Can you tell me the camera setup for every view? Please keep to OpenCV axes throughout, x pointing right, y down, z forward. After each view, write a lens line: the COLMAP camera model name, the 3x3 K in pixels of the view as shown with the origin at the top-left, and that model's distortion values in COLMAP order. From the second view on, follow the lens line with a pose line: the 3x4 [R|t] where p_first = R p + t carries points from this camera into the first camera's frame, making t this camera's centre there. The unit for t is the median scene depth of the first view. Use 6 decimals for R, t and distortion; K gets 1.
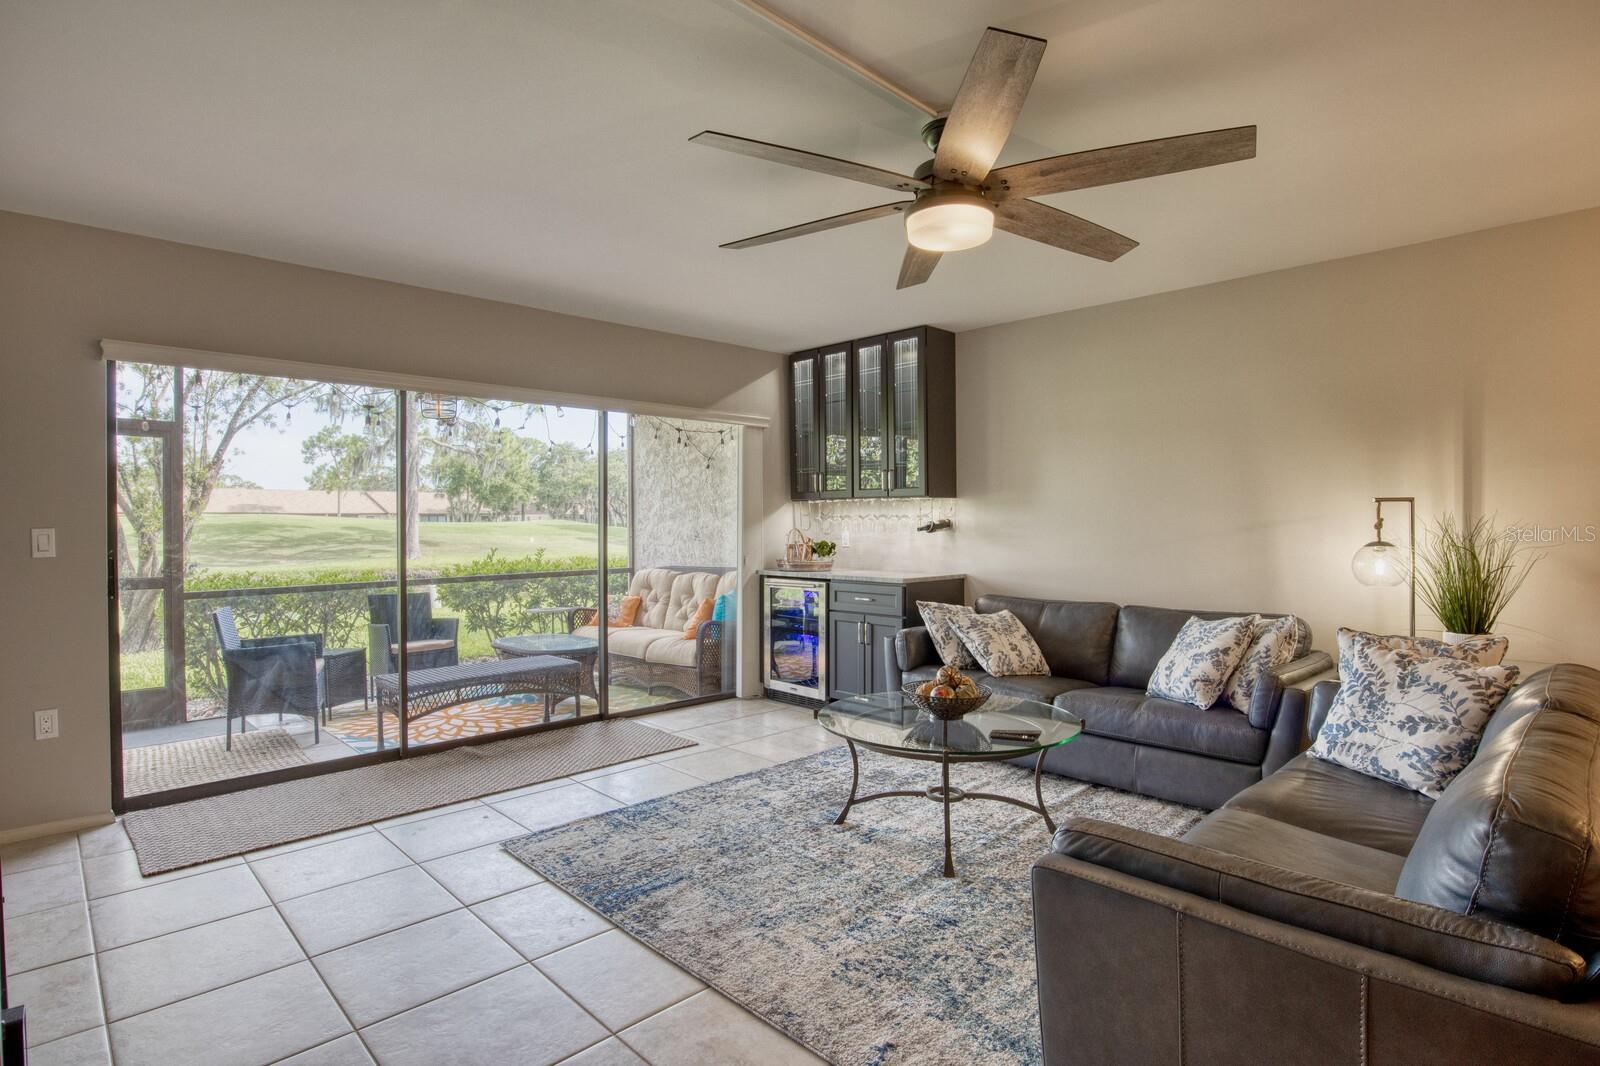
lens RADIAL K [[807.0, 0, 803.7], [0, 807.0, 529.1], [0, 0, 1]] dist [-0.042875, 0.011688]
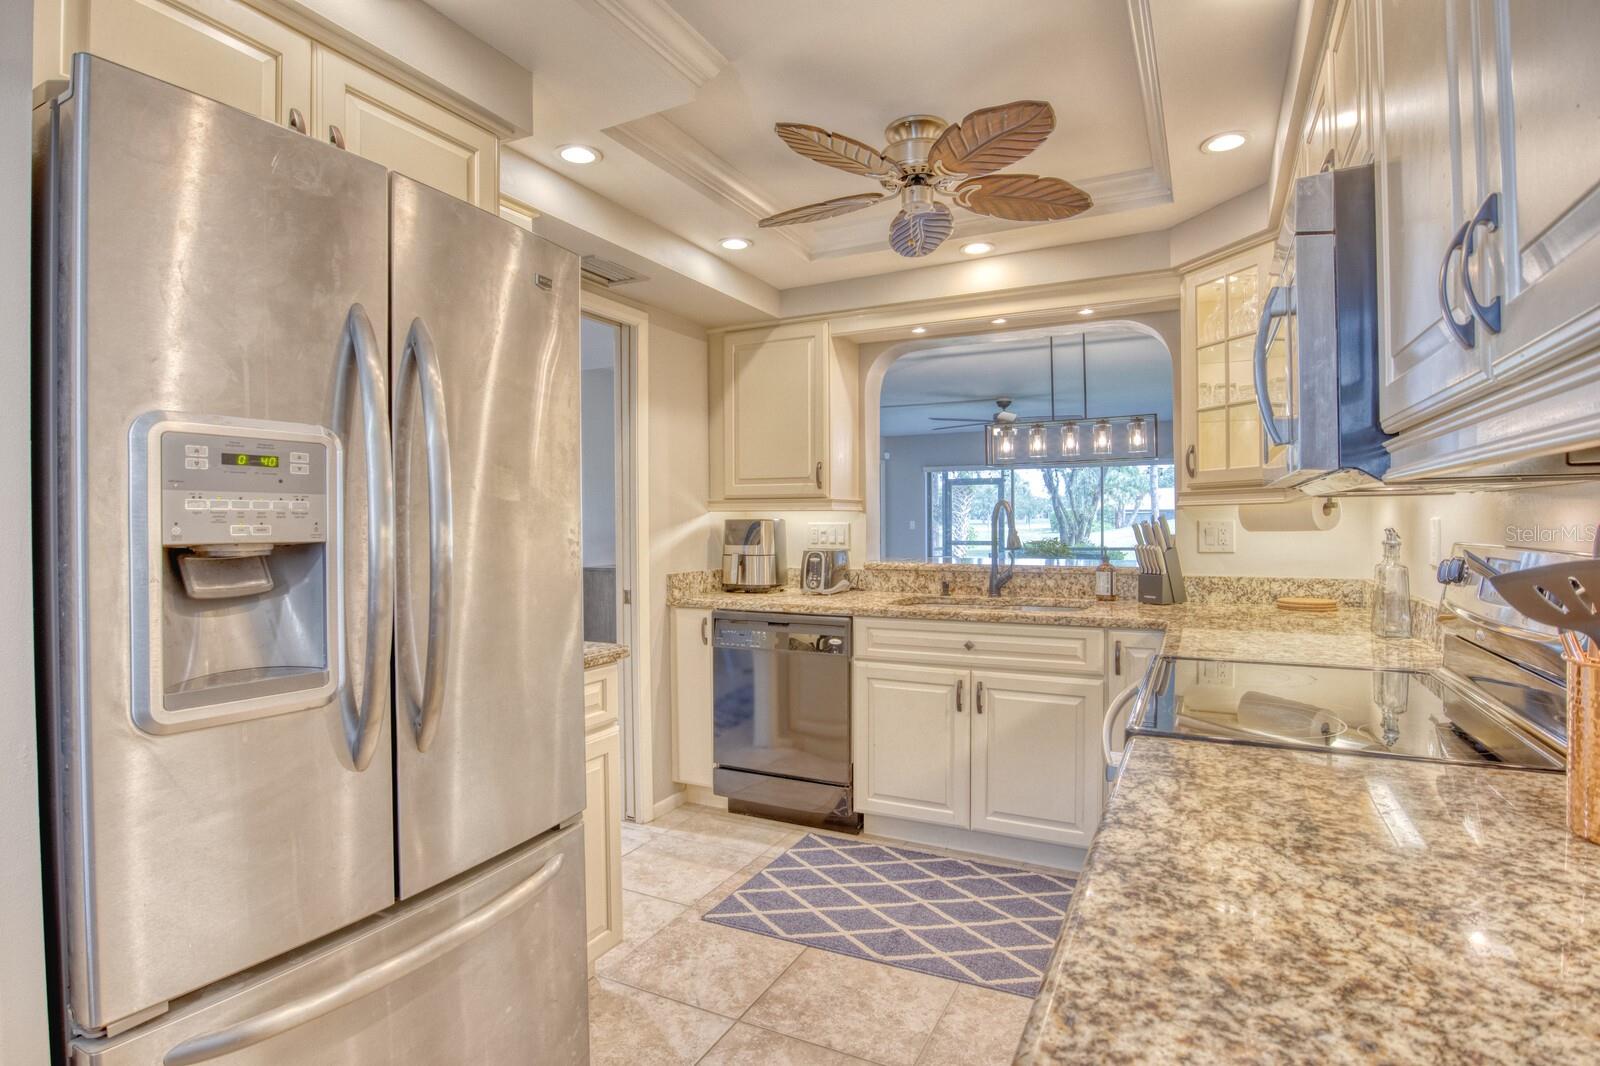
lens RADIAL K [[807.0, 0, 806.8], [0, 807.0, 528.0], [0, 0, 1]] dist [-0.042875, 0.011688]
pose [[0.326182, 0.008686, -0.945267, 1.437133], [-0.002211, 0.999962, 0.008425, 0.000500], [0.945304, -0.000659, 0.326189, -0.408115]]
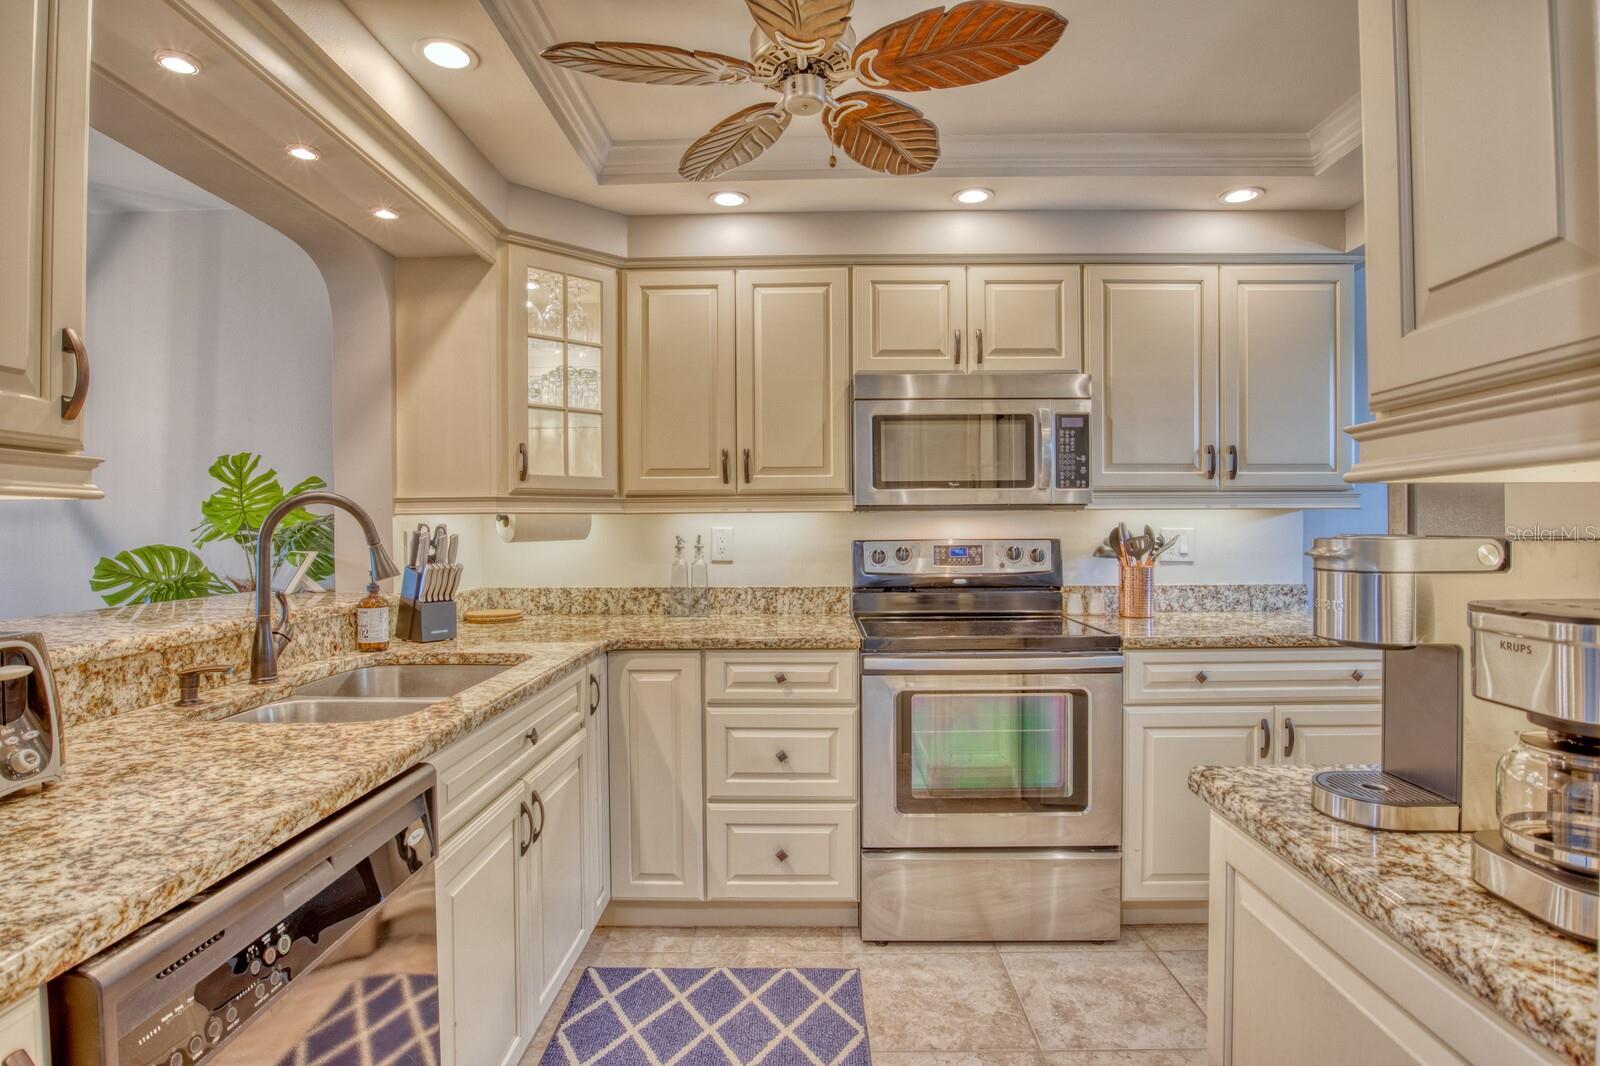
lens RADIAL K [[807.0, 0, 804.0], [0, 807.0, 527.6], [0, 0, 1]] dist [-0.042875, 0.011688]
pose [[0.712469, -0.002150, 0.701700, 0.804253], [0.009616, 0.999931, -0.006700, 0.002595], [-0.701638, 0.011521, 0.712441, -0.437308]]
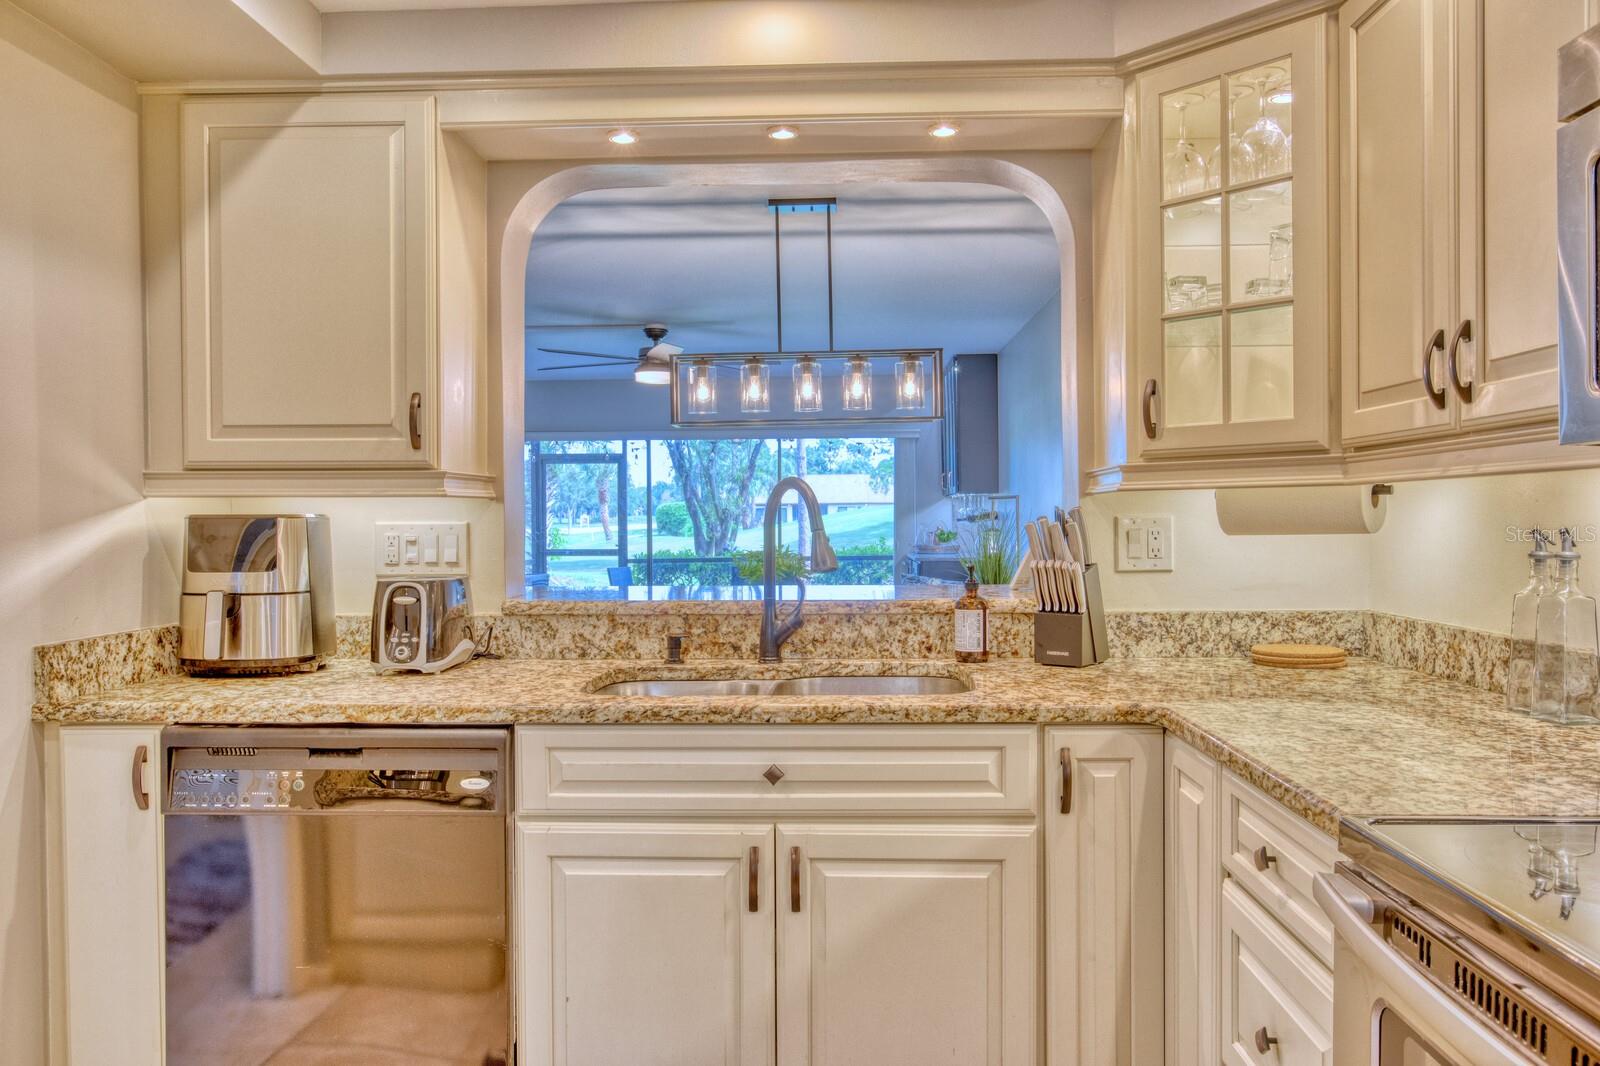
lens RADIAL K [[1153.7, 0, 804.1], [0, 1153.7, 533.4], [0, 0, 1]] dist [-0.023324, 0.016746]
pose [[0.687446, 0.008980, -0.726180, 1.237537], [-0.000953, 0.999934, 0.011463, 0.001071], [0.726235, -0.007189, 0.687409, -0.378213]]
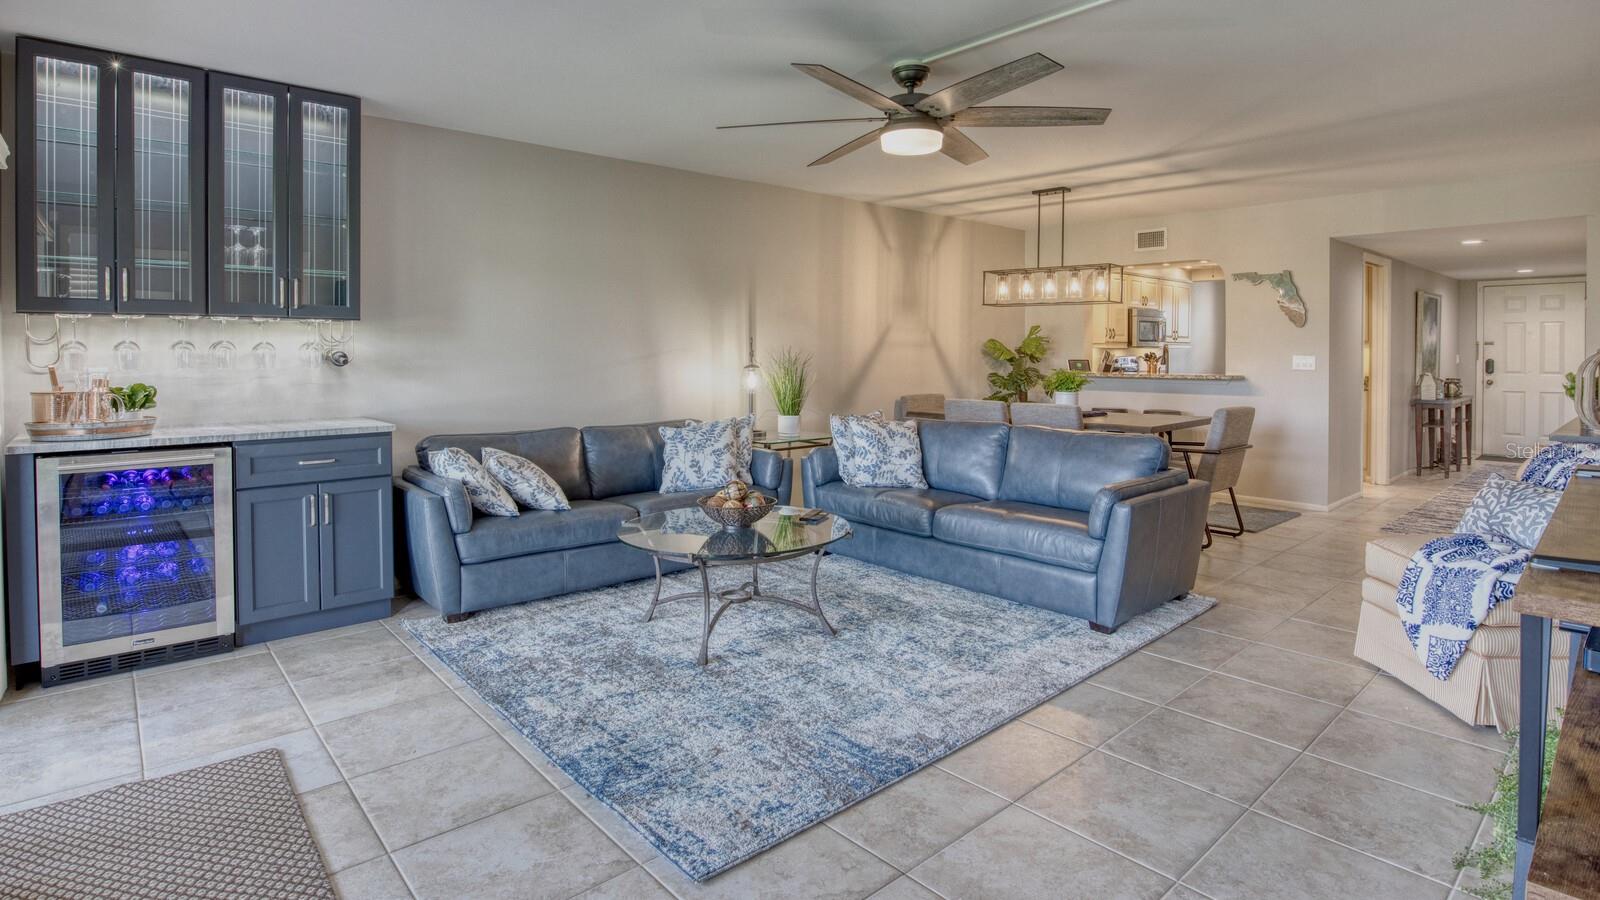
lens RADIAL K [[807.6, 0, 805.7], [0, 807.6, 362.6], [0, 0, 1]] dist [-0.039026, 0.008430]
pose [[0.046646, -0.012544, 0.998833, -0.573659], [0.007079, 0.999900, 0.012227, -0.004815], [-0.998886, 0.006501, 0.046730, 0.520023]]
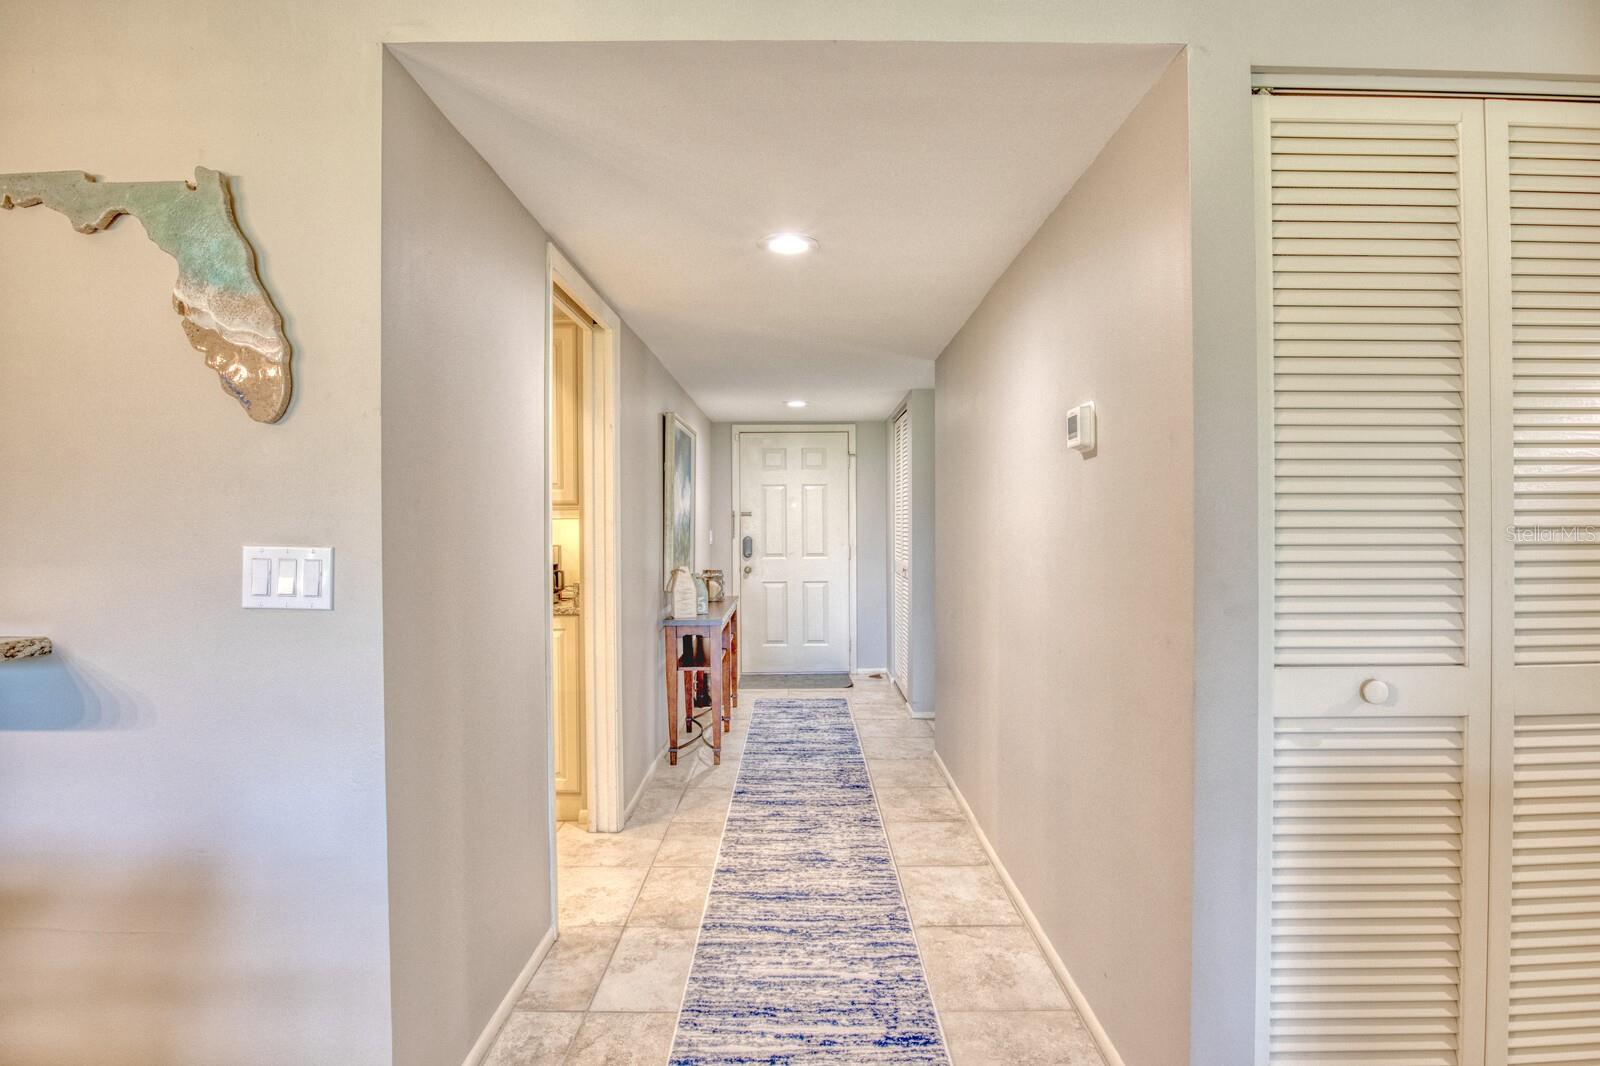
lens RADIAL K [[807.0, 0, 806.2], [0, 807.0, 529.4], [0, 0, 1]] dist [-0.042875, 0.011688]
pose [[-0.717521, 0.002667, 0.696532, 0.347149], [0.012230, 0.999887, 0.008770, -0.001282], [-0.696430, 0.014812, -0.717472, -0.107933]]
